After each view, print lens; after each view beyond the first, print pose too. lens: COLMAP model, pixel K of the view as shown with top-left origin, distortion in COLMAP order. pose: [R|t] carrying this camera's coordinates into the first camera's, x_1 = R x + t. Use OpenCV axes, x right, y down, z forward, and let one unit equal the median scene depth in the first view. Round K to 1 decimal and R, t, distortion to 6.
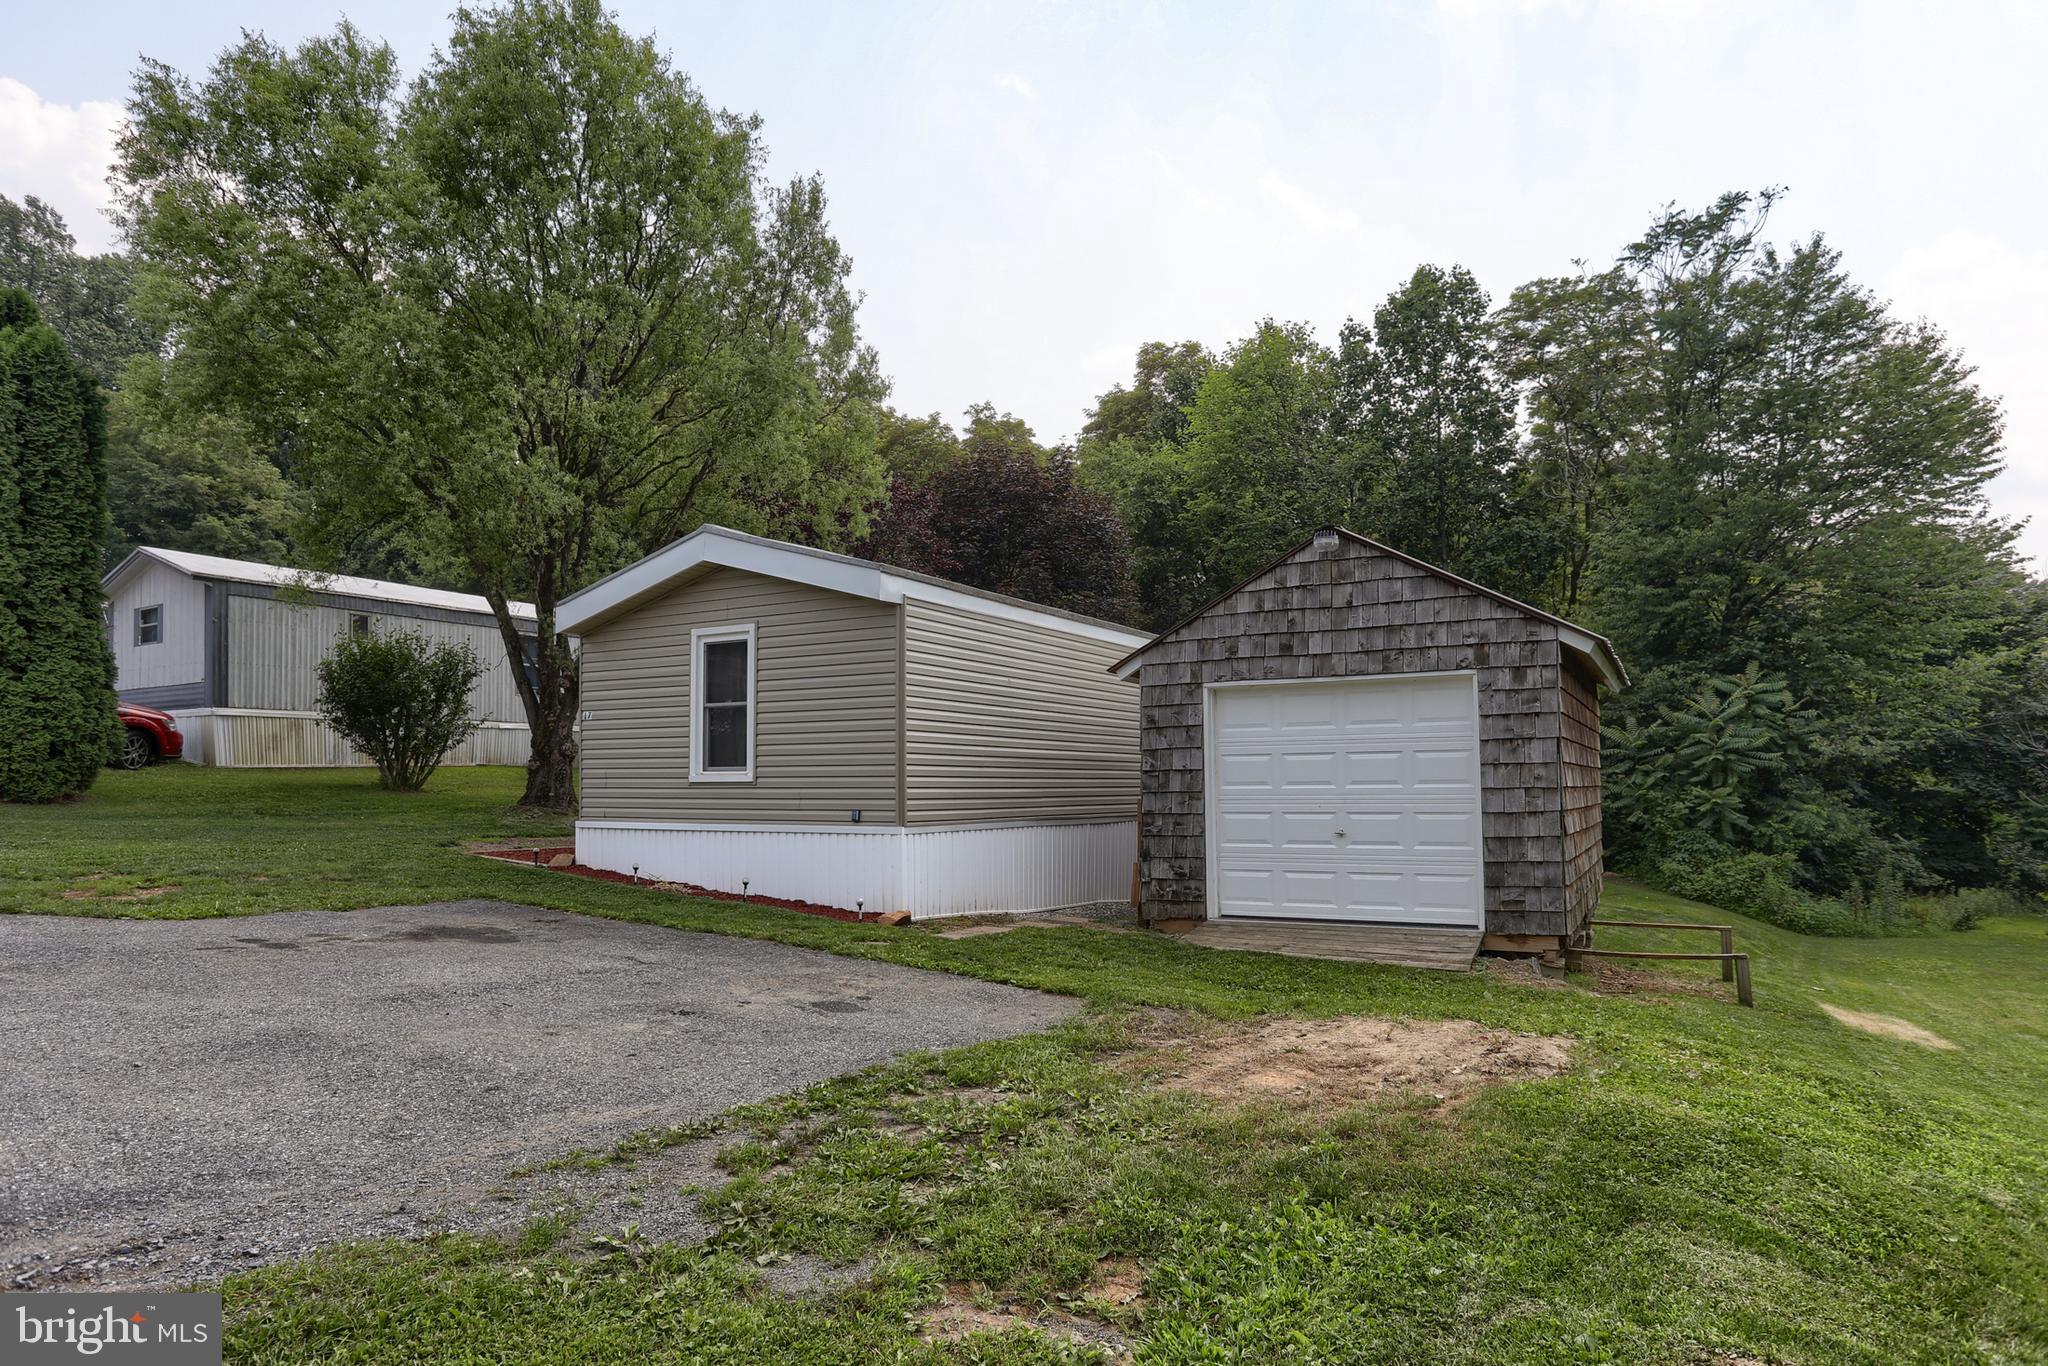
lens RADIAL K [[1190.7, 0, 1014.0], [0, 1190.7, 765.0], [0, 0, 1]] dist [-0.052628, 0.038507]
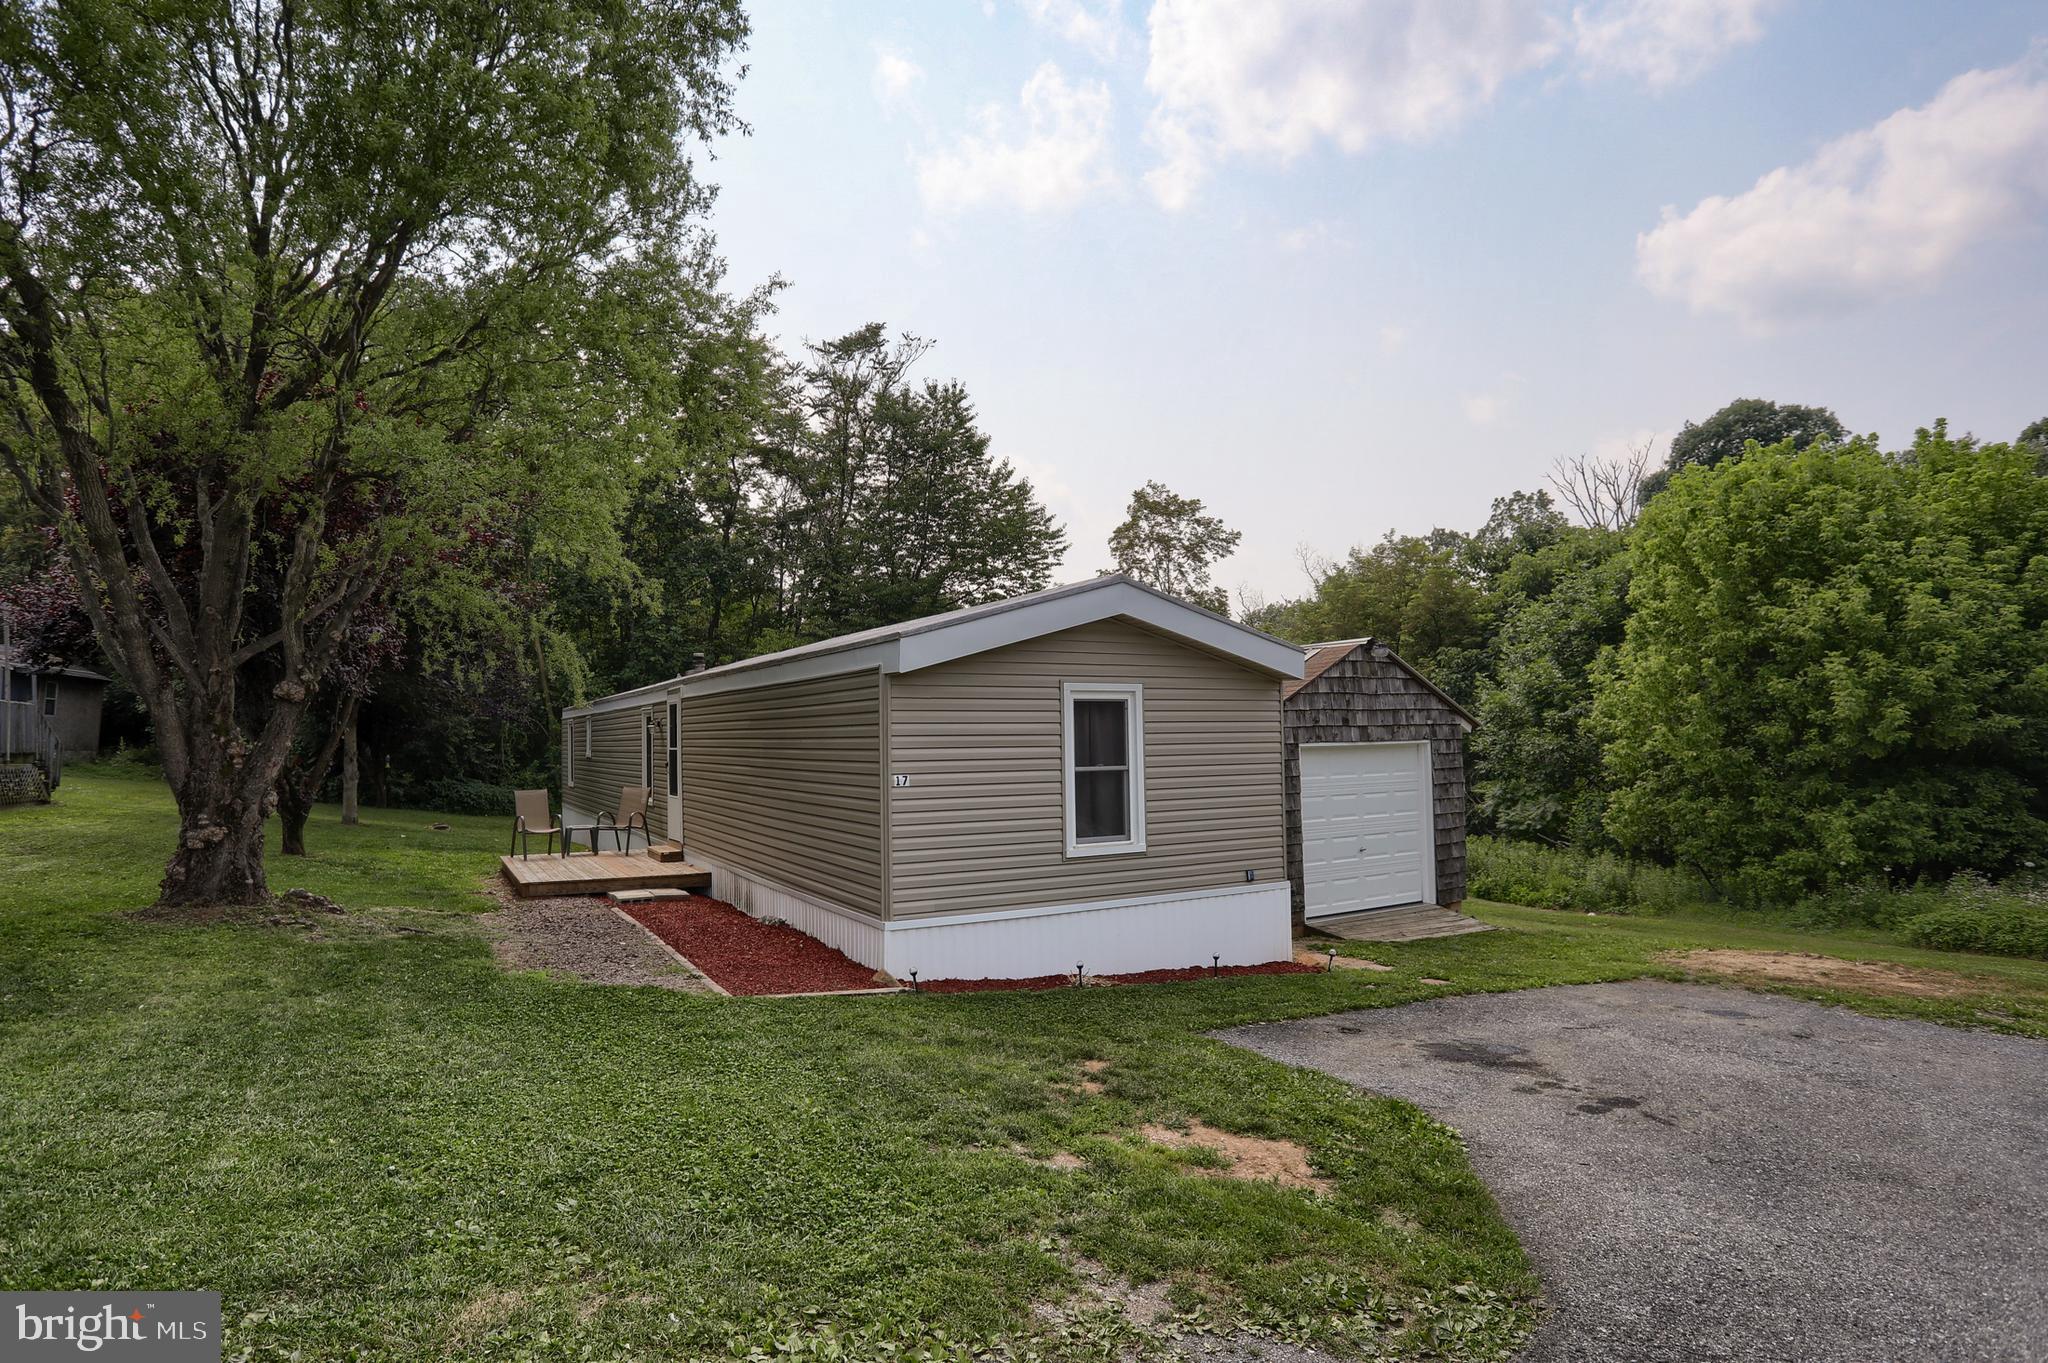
lens RADIAL K [[1116.7, 0, 1016.7], [0, 1116.7, 674.6], [0, 0, 1]] dist [-0.068736, 0.036935]
pose [[0.505526, 0.042595, 0.861759, -1.047382], [-0.003701, 0.998879, -0.047201, -0.084756], [-0.862803, 0.020672, 0.505117, 0.635145]]
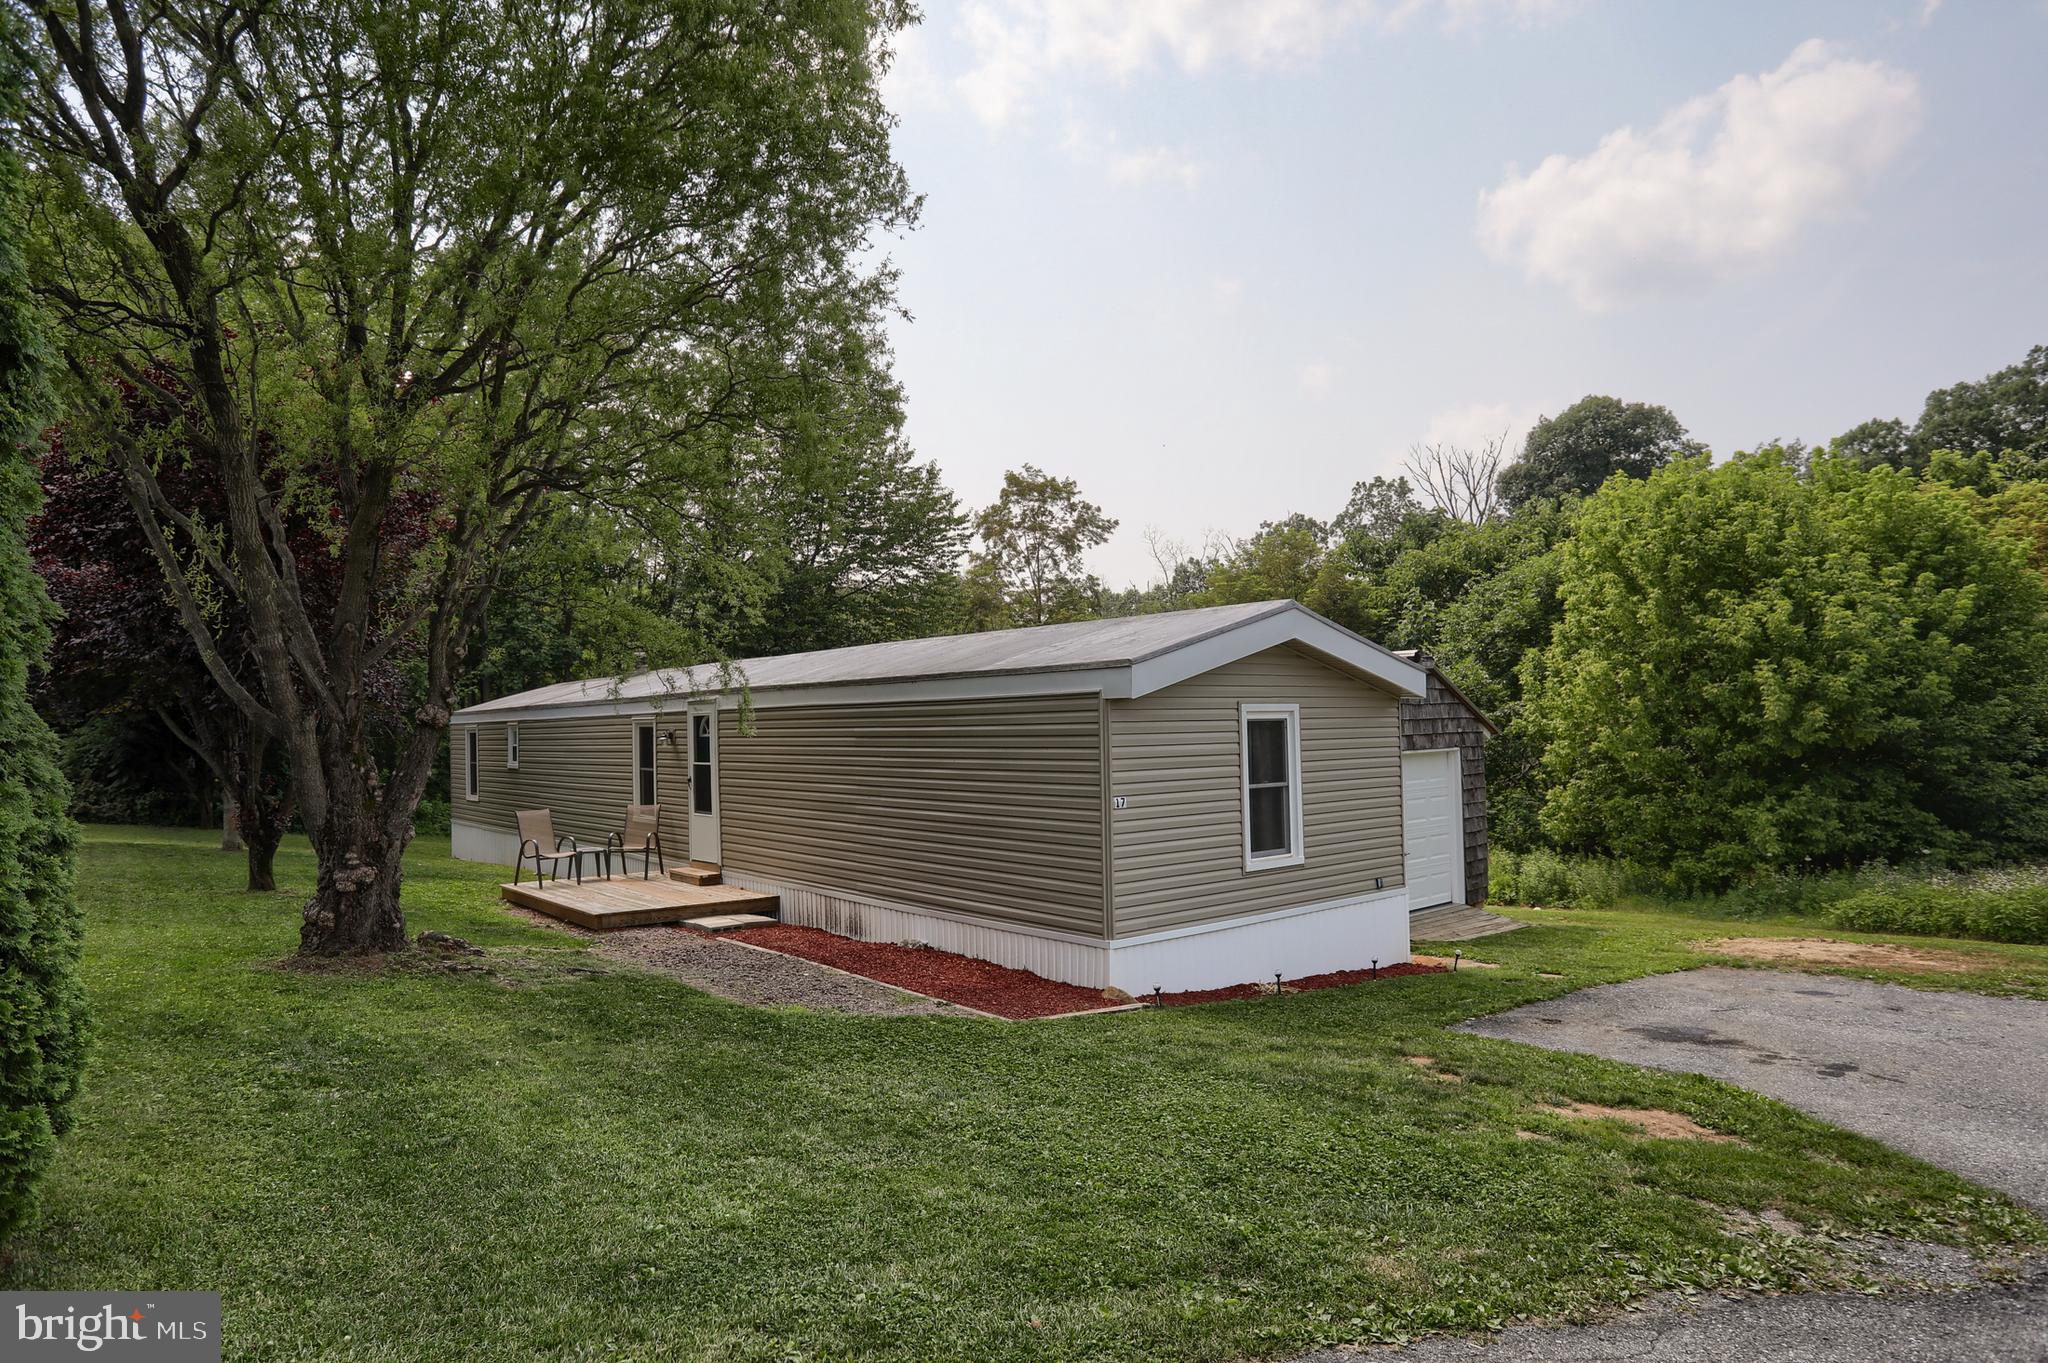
lens RADIAL K [[1222.2, 0, 1027.8], [0, 1222.2, 677.7], [0, 0, 1]] dist [-0.060437, 0.044372]
pose [[0.341905, 0.030937, 0.939225, -1.266202], [0.000769, 0.999448, -0.033201, -0.108251], [-0.939734, 0.012074, 0.341692, 0.866419]]
